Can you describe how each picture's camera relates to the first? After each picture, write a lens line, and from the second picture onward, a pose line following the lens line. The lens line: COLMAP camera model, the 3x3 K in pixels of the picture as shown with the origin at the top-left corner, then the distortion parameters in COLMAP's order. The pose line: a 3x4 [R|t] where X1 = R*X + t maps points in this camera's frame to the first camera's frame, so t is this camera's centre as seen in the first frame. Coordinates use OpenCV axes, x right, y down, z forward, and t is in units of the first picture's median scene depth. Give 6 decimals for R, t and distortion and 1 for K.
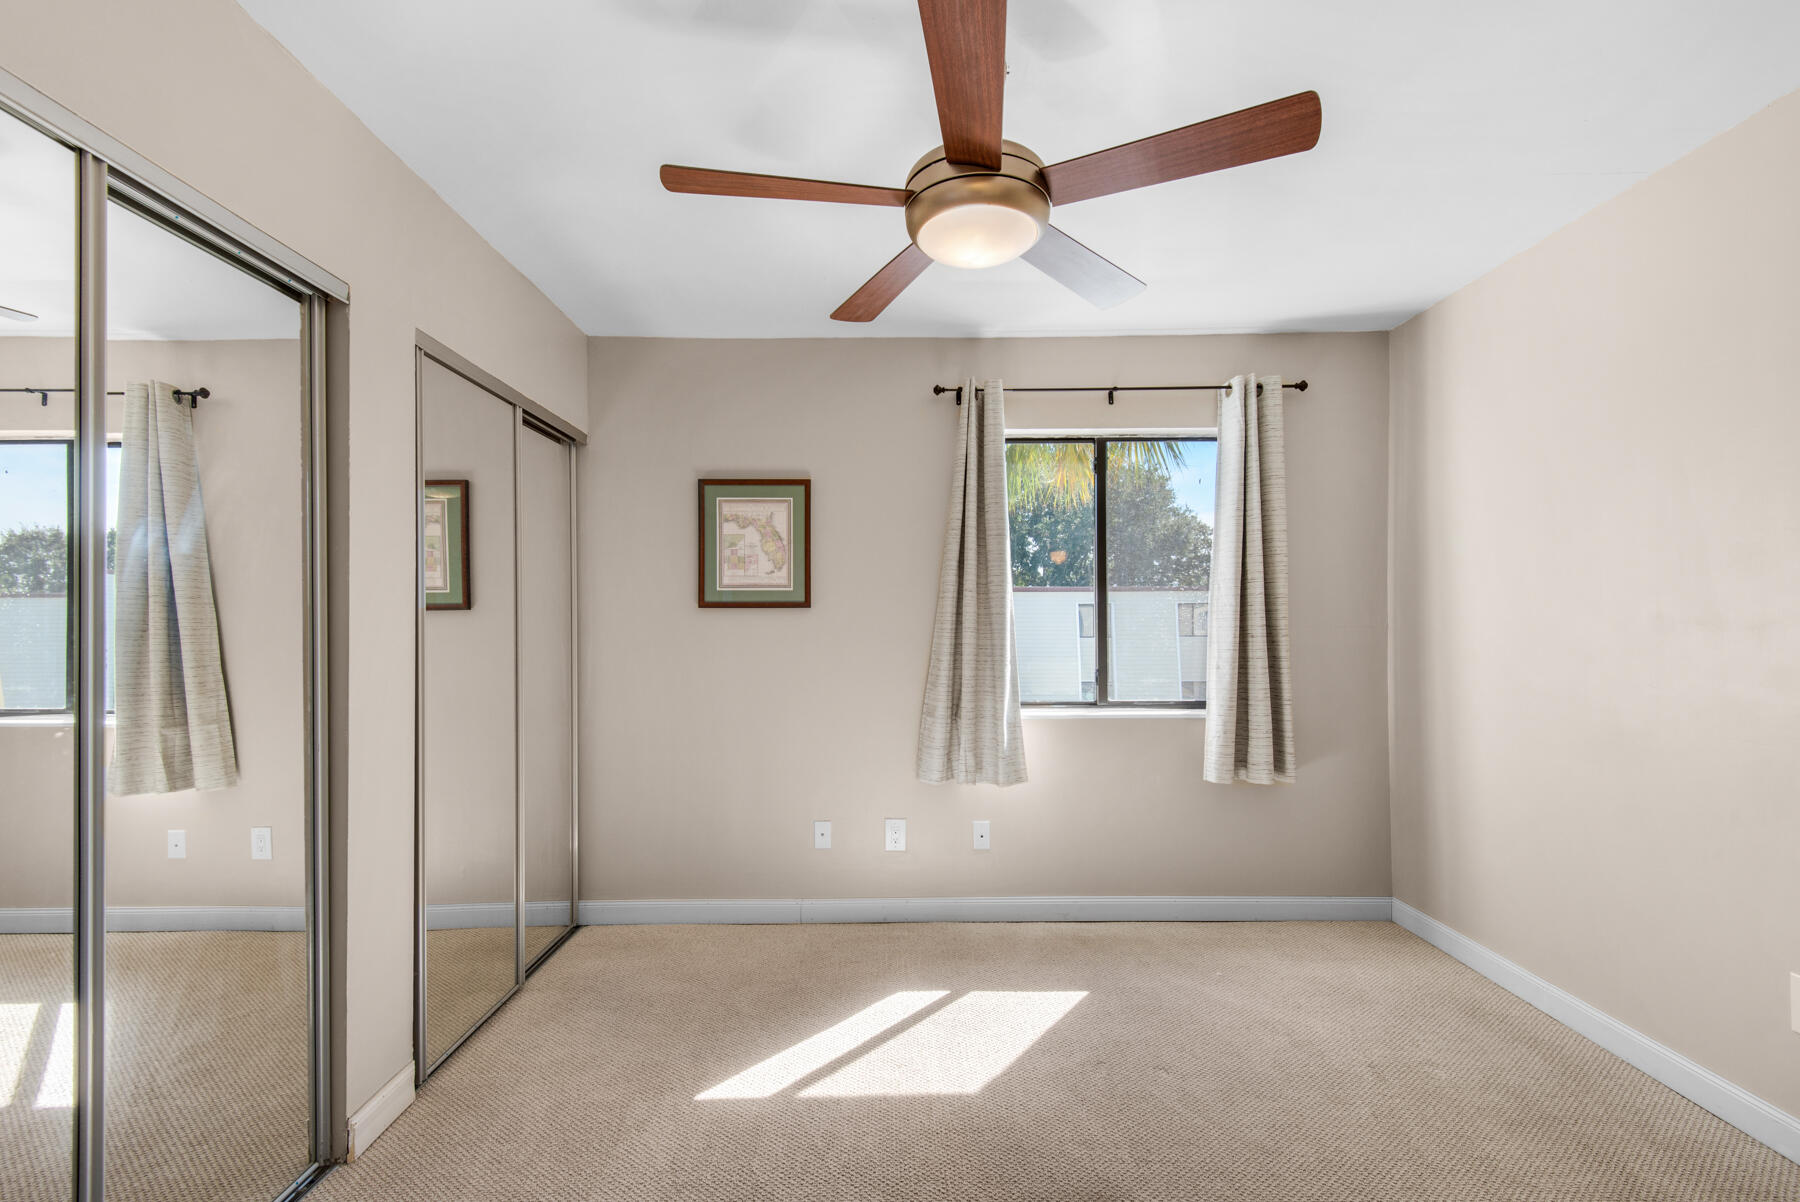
lens RADIAL K [[831.8, 0, 926.5], [0, 831.8, 629.6], [0, 0, 1]] dist [0.031458, -0.024781]
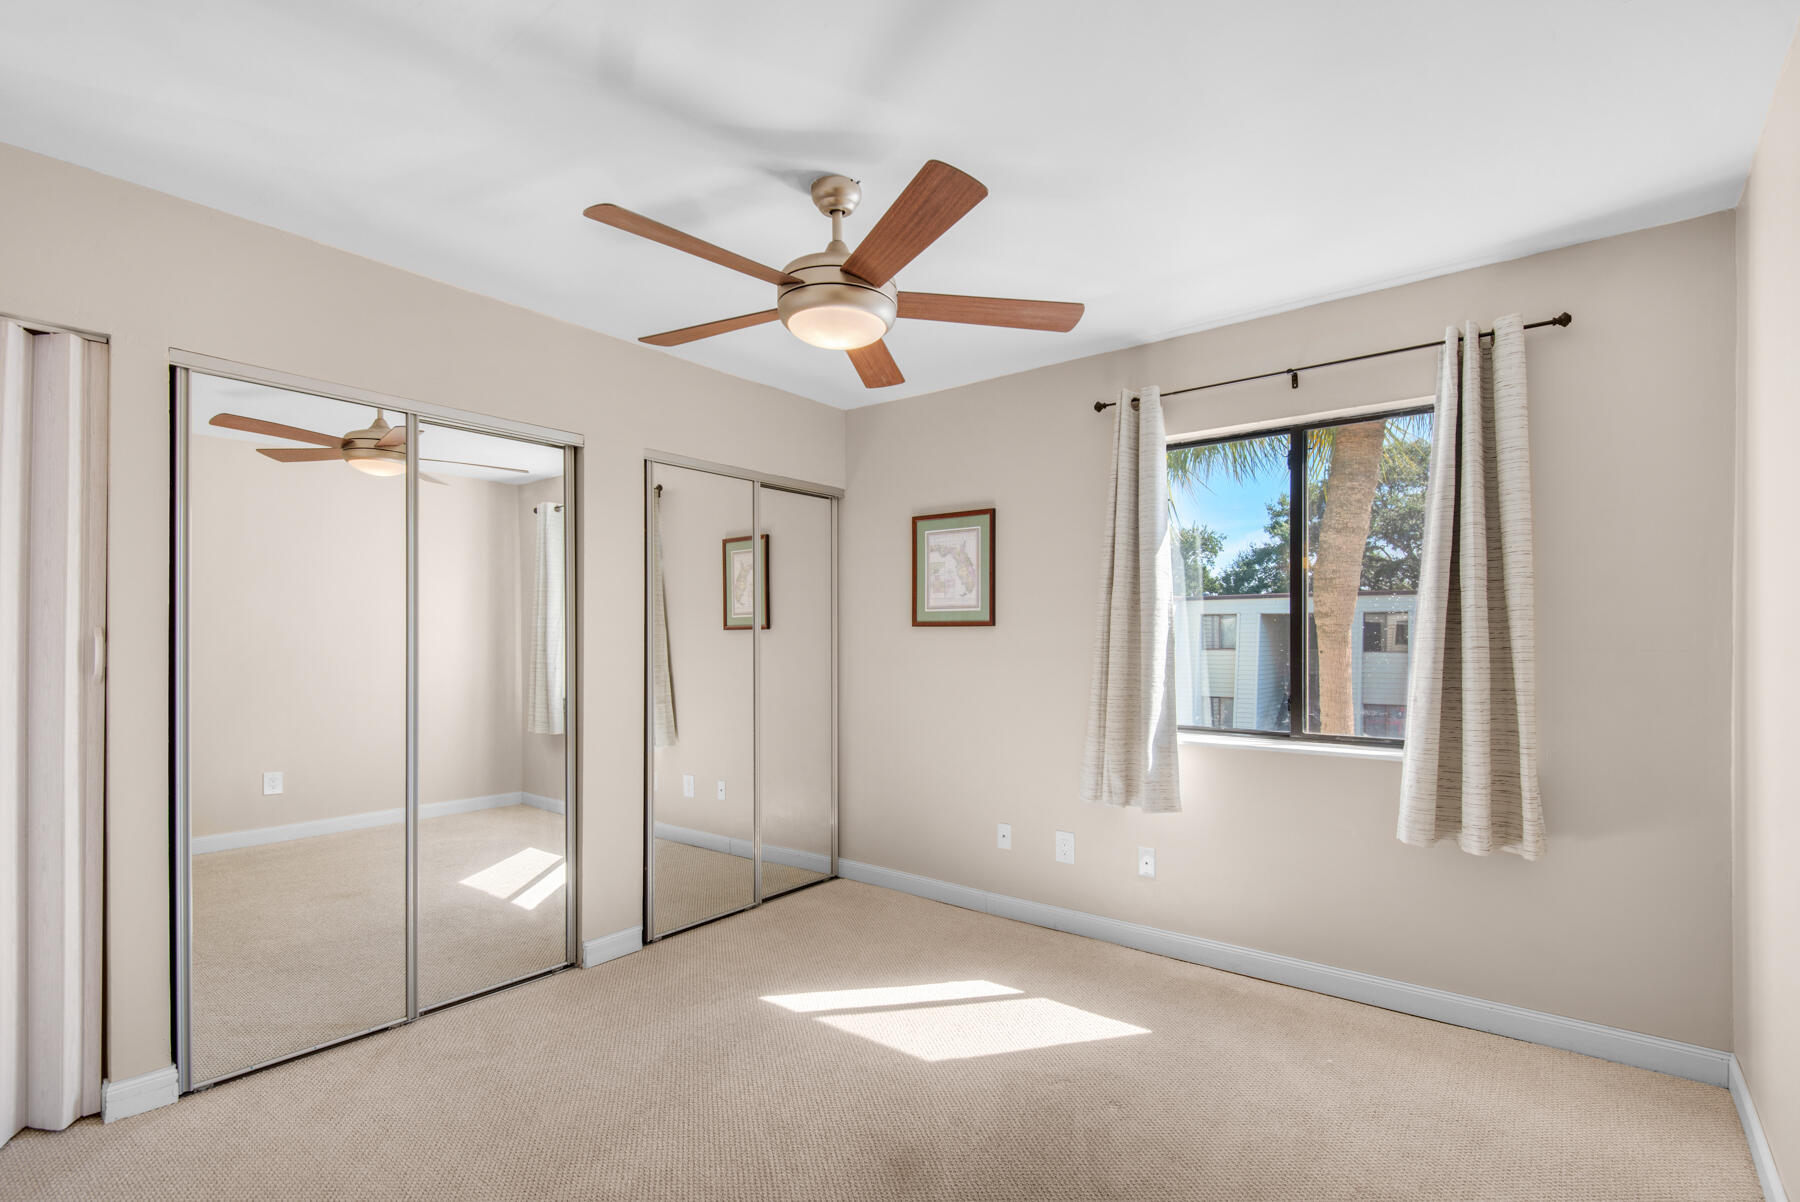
lens RADIAL K [[868.2, 0, 894.5], [0, 868.2, 651.9], [0, 0, 1]] dist [-0.002971, -0.001237]
pose [[0.770691, 0.014602, -0.637042, 0.483042], [-0.005844, 0.999857, 0.015849, -0.010227], [0.637183, -0.008492, 0.770666, 0.045550]]
